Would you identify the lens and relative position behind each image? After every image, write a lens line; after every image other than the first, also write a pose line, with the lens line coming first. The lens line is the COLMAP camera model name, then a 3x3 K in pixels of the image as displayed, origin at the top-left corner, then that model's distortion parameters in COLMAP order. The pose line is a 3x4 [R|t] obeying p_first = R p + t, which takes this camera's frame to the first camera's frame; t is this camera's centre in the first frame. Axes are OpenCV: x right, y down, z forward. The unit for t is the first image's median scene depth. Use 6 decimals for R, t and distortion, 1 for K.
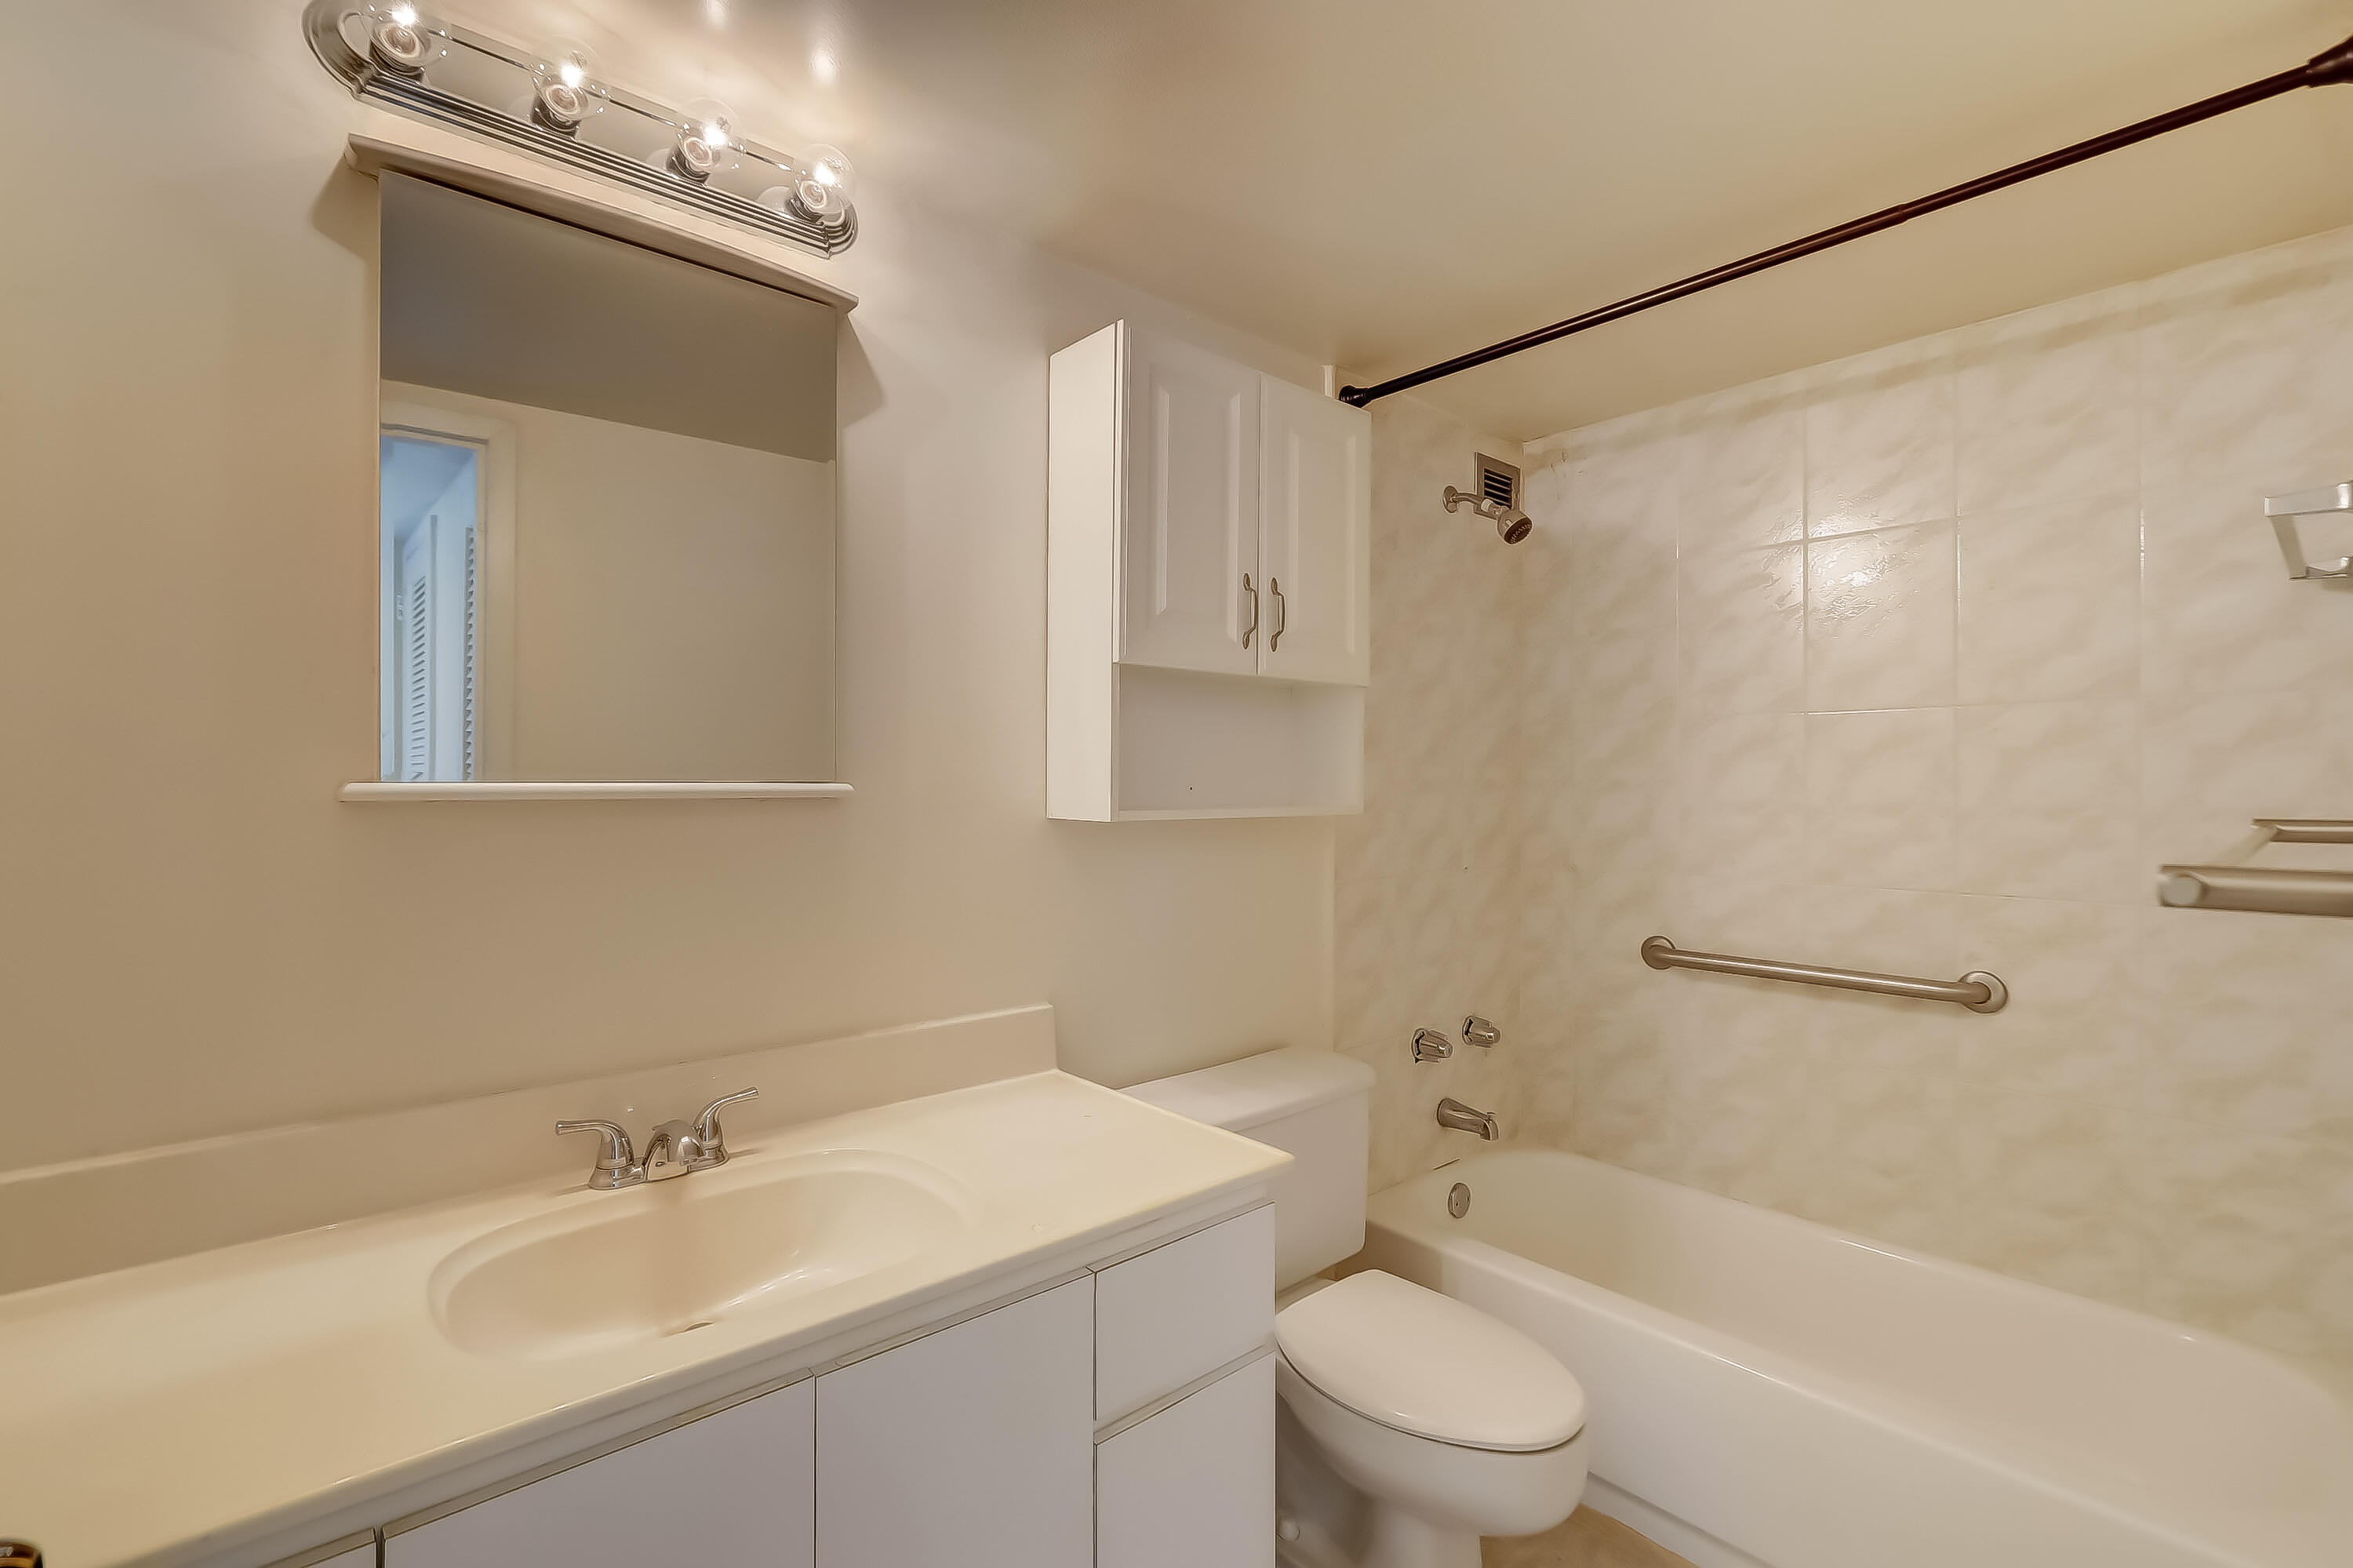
lens RADIAL K [[1073.0, 0, 1178.1], [0, 1073.0, 784.8], [0, 0, 1]] dist [0.001633, 0.000680]
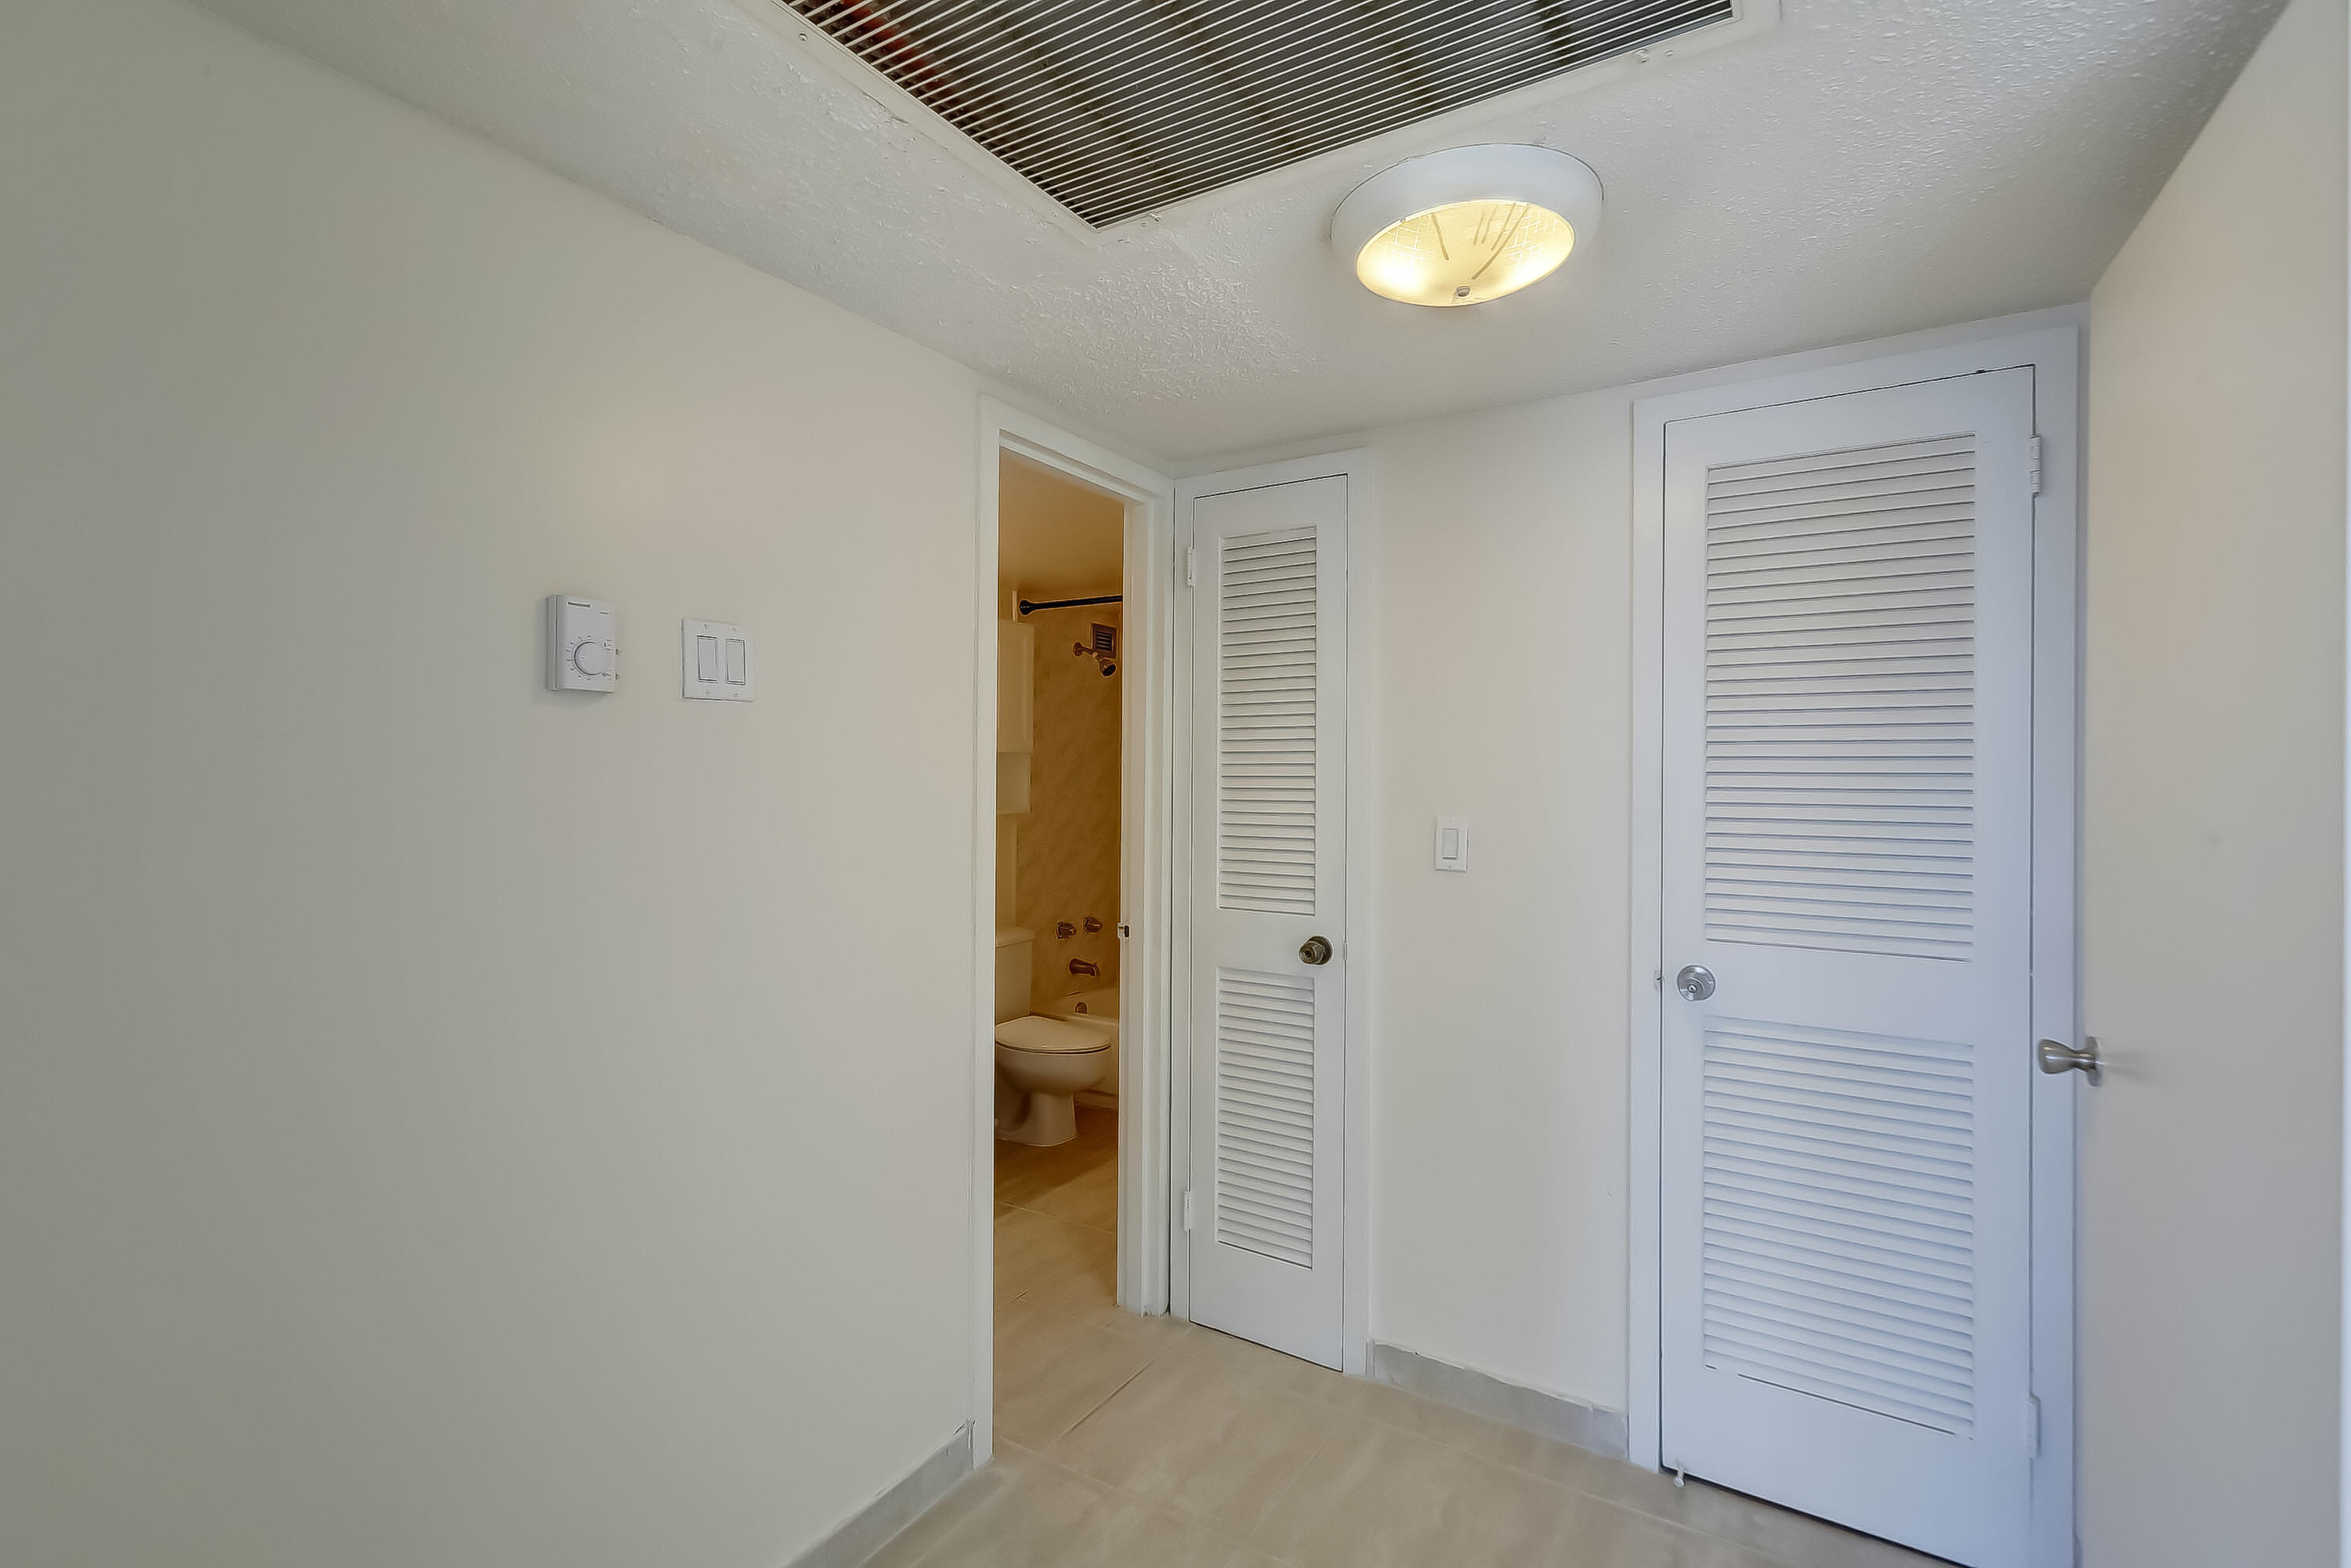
lens RADIAL K [[1072.0, 0, 1177.9], [0, 1072.0, 786.8], [0, 0, 1]] dist [0.001633, 0.000680]
pose [[0.961807, 0.005493, 0.273674, -0.103753], [-0.005338, 0.999985, -0.001311, -0.015439], [-0.273677, -0.000200, 0.961822, -0.928046]]
